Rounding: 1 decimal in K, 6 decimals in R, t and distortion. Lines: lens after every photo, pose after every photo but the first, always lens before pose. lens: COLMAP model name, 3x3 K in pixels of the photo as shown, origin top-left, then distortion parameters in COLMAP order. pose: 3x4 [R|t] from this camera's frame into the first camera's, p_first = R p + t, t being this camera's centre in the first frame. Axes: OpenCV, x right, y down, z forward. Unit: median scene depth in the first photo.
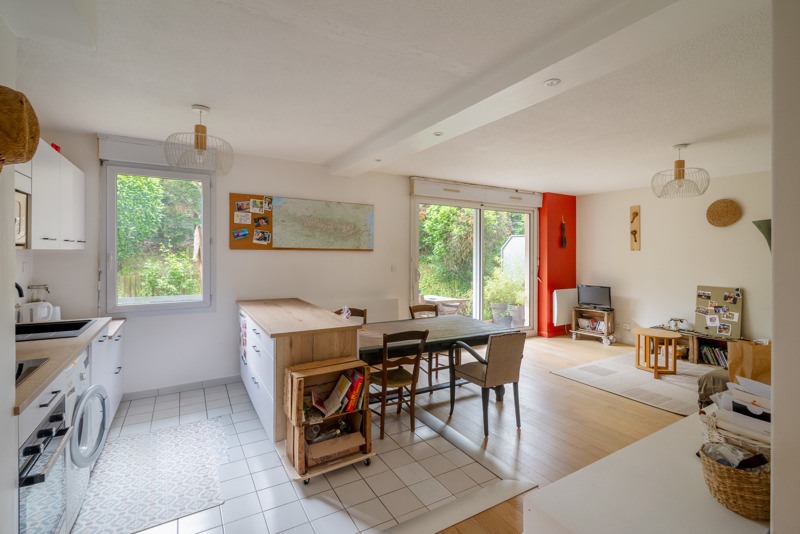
lens RADIAL K [[380.8, 0, 398.9], [0, 380.8, 257.9], [0, 0, 1]] dist [-0.001273, -0.000178]
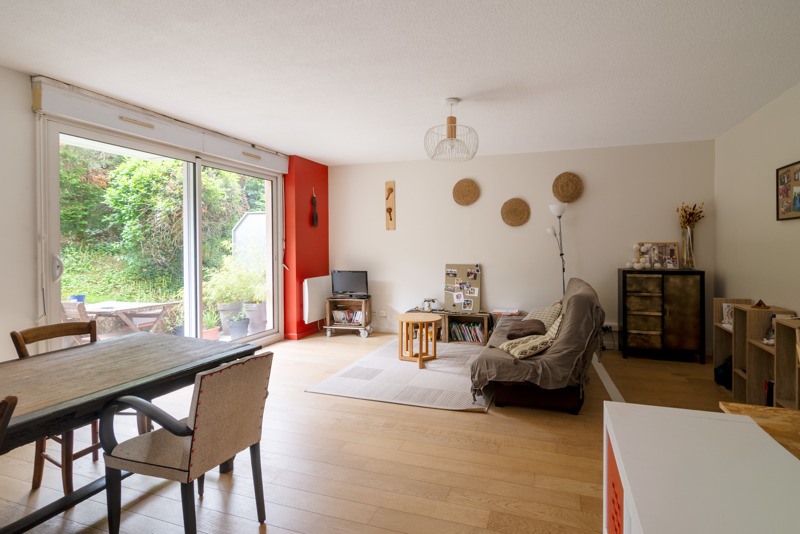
lens RADIAL K [[304.0, 0, 401.4], [0, 304.0, 255.2], [0, 0, 1]] dist [-0.000809, -0.000038]
pose [[0.731671, -0.007102, 0.681621, 0.123955], [0.017181, 0.999820, -0.008025, 0.043655], [-0.681442, 0.017582, 0.731661, 0.400252]]
